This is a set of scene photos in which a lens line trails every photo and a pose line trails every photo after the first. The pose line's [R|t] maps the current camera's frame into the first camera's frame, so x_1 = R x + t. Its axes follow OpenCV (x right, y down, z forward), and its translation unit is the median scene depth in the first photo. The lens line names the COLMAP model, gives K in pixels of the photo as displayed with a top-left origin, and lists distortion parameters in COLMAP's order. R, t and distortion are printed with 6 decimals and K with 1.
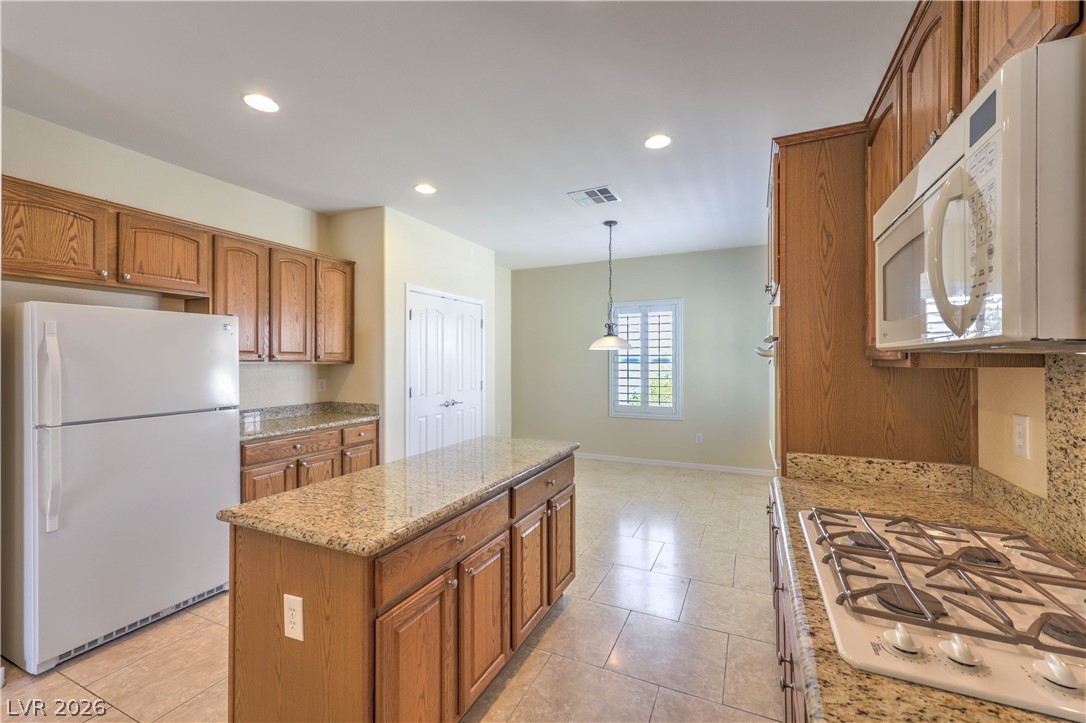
lens RADIAL K [[442.7, 0, 557.8], [0, 442.7, 358.5], [0, 0, 1]] dist [0.007510, -0.000753]
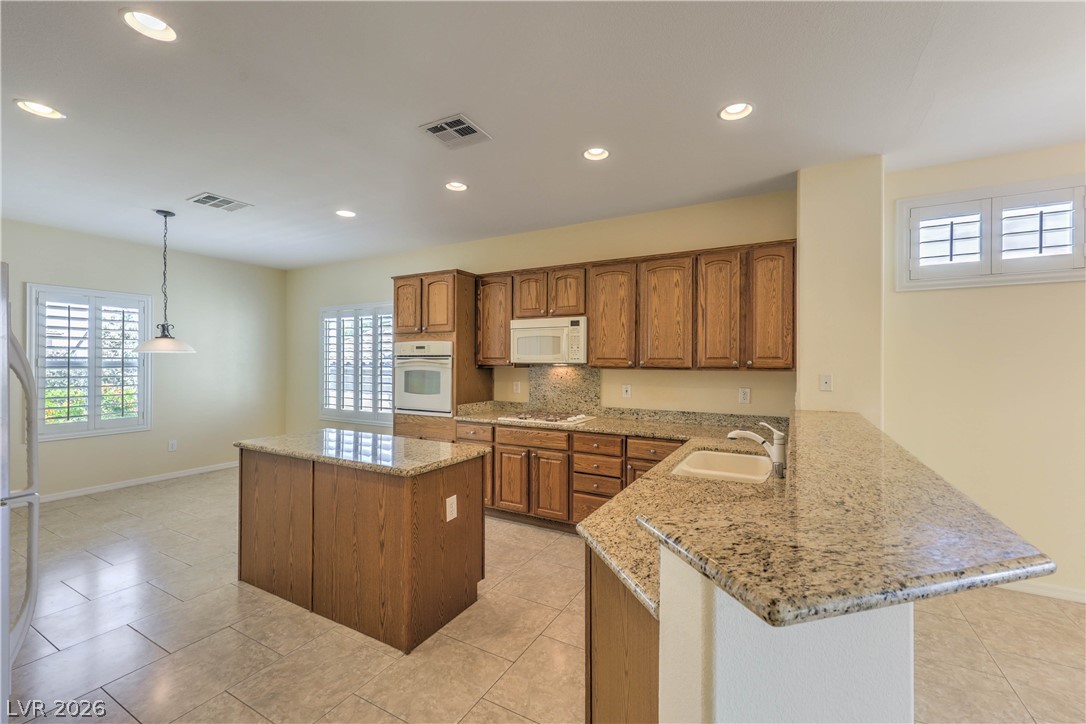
lens RADIAL K [[442.7, 0, 550.8], [0, 442.7, 360.7], [0, 0, 1]] dist [0.007510, -0.000753]
pose [[0.092135, 0.002881, 0.995742, -0.561737], [-0.005629, 0.999981, -0.002372, -0.005162], [-0.995731, -0.005386, 0.092149, 0.102261]]
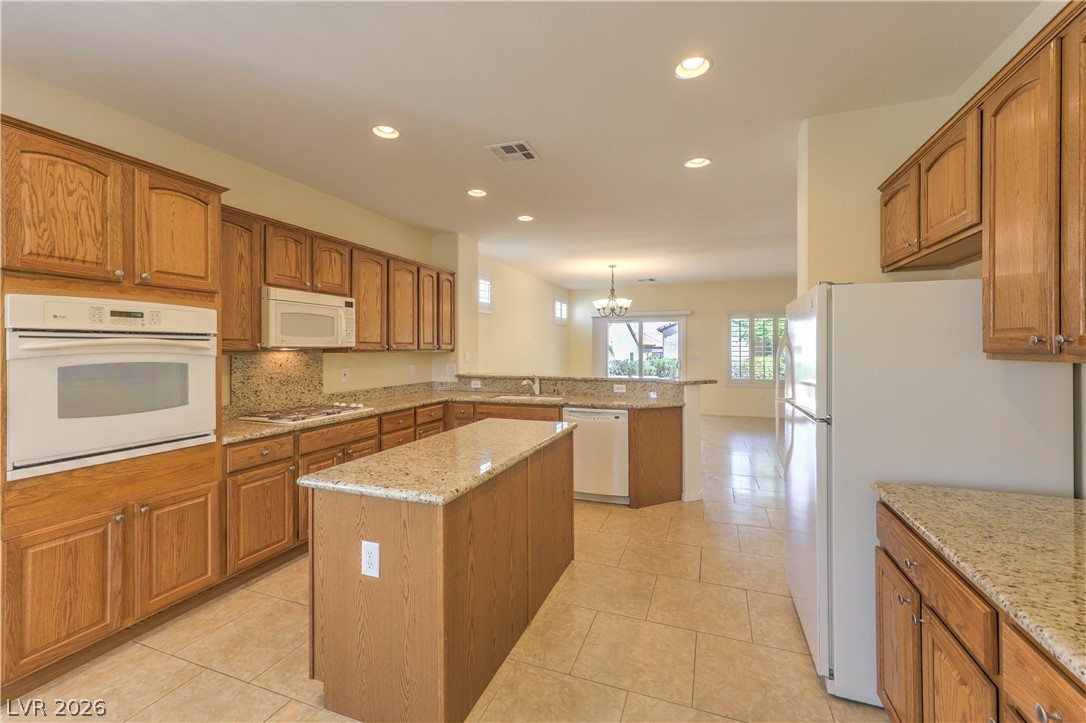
lens RADIAL K [[442.7, 0, 547.5], [0, 442.7, 347.1], [0, 0, 1]] dist [0.007510, -0.000753]
pose [[-0.998664, 0.003942, -0.051523, -0.131868], [0.004183, 0.999981, -0.004578, 0.001101], [0.051504, -0.004788, -0.998661, 0.785414]]
